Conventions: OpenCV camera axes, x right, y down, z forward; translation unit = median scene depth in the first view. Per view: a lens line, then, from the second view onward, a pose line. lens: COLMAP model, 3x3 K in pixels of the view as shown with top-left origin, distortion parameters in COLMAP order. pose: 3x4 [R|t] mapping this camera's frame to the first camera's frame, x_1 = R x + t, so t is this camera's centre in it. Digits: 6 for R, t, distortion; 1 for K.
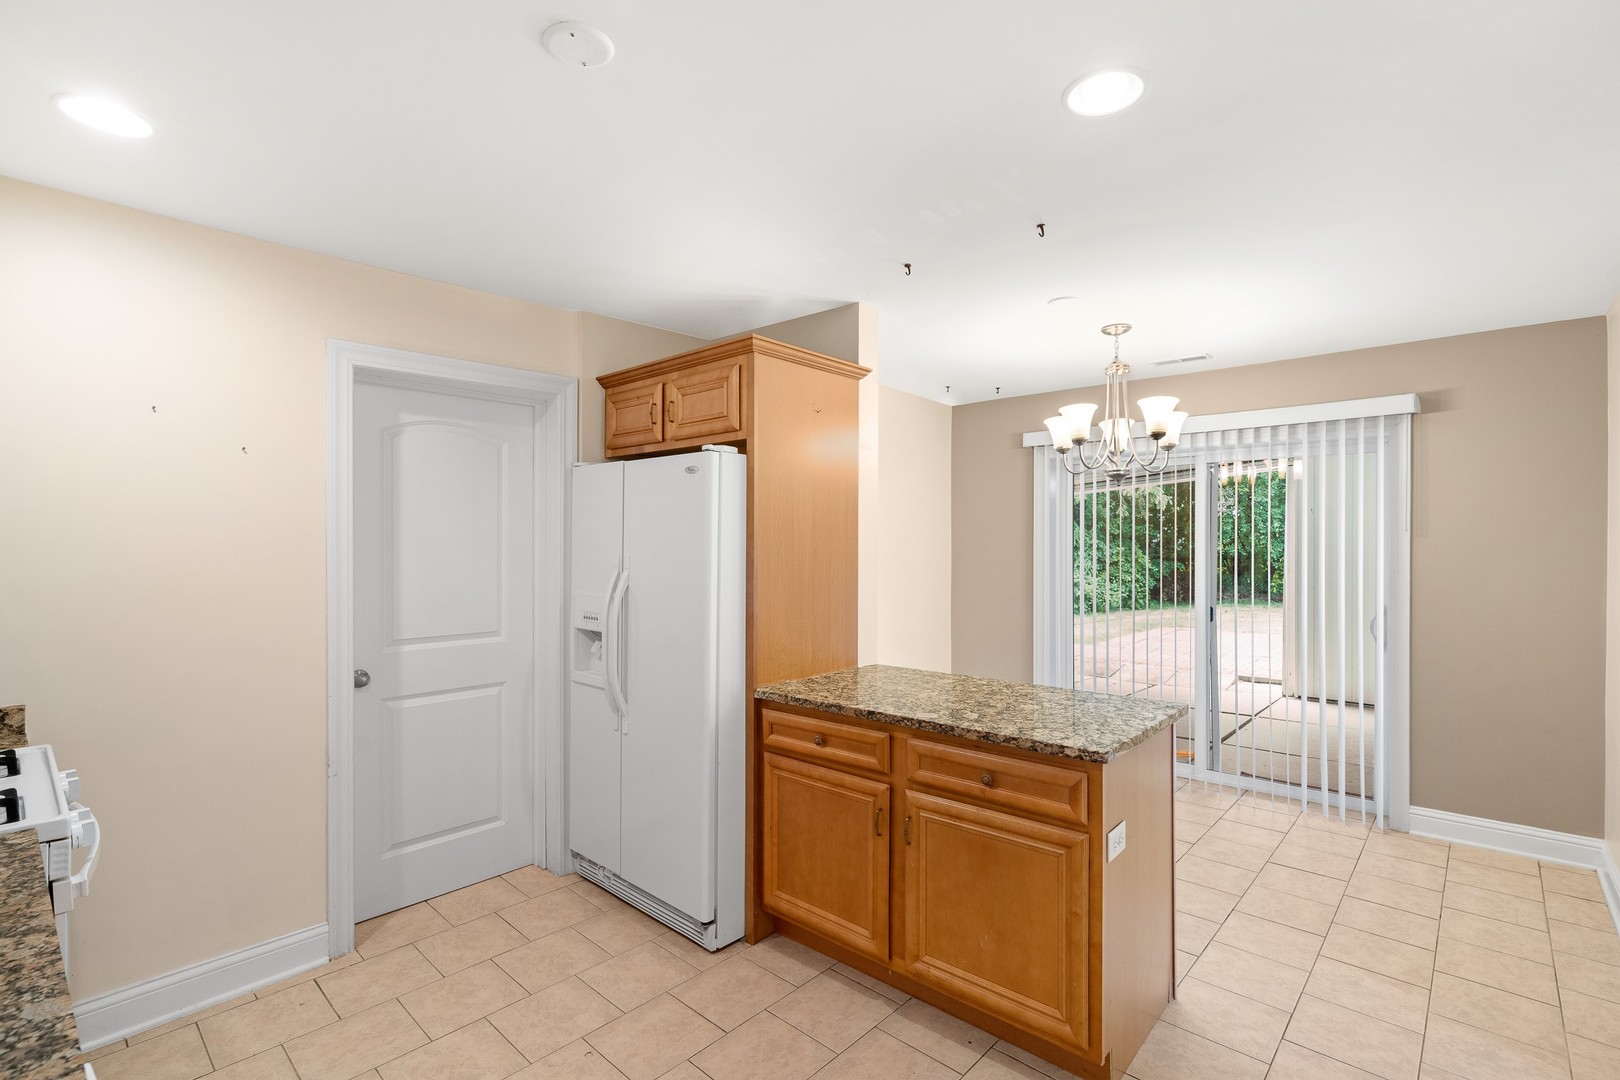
lens RADIAL K [[739.5, 0, 815.5], [0, 739.5, 543.3], [0, 0, 1]] dist [0.001968, 0.000242]
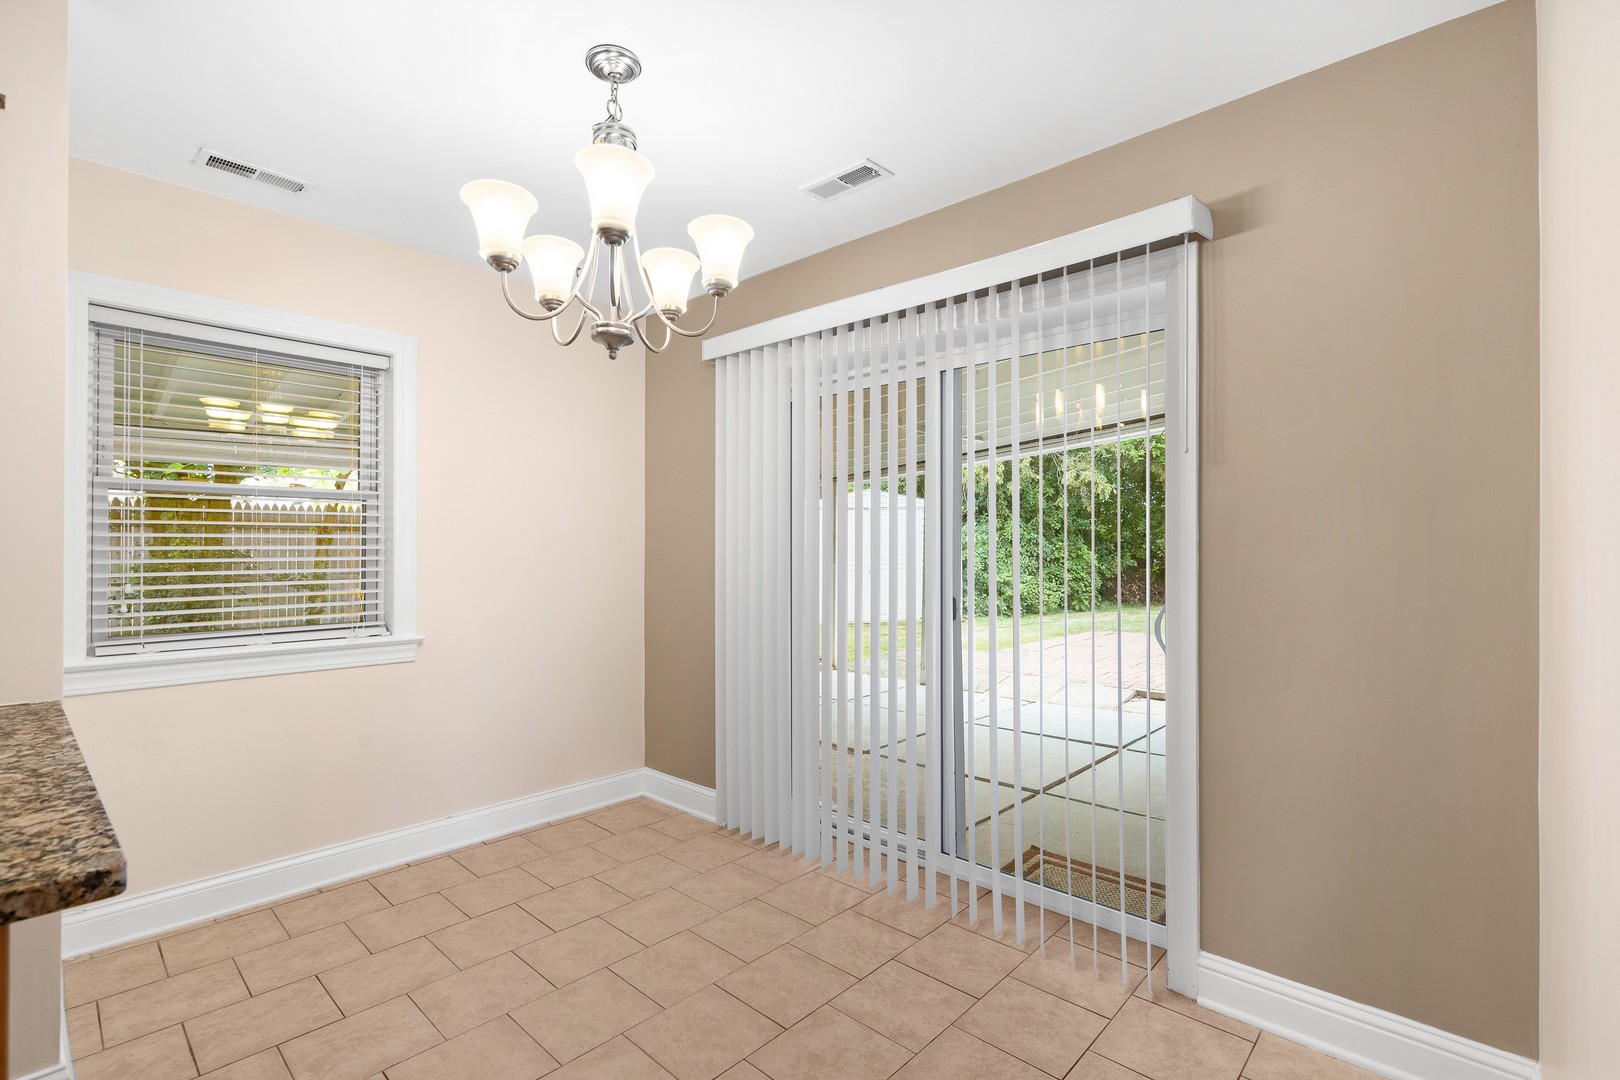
lens RADIAL K [[739.5, 0, 804.7], [0, 739.5, 540.3], [0, 0, 1]] dist [0.001968, 0.000242]
pose [[0.999935, 0.001634, -0.011321, 0.382764], [-0.001726, 0.999965, -0.008159, 0.039010], [0.011307, 0.008178, 0.999903, 0.329226]]
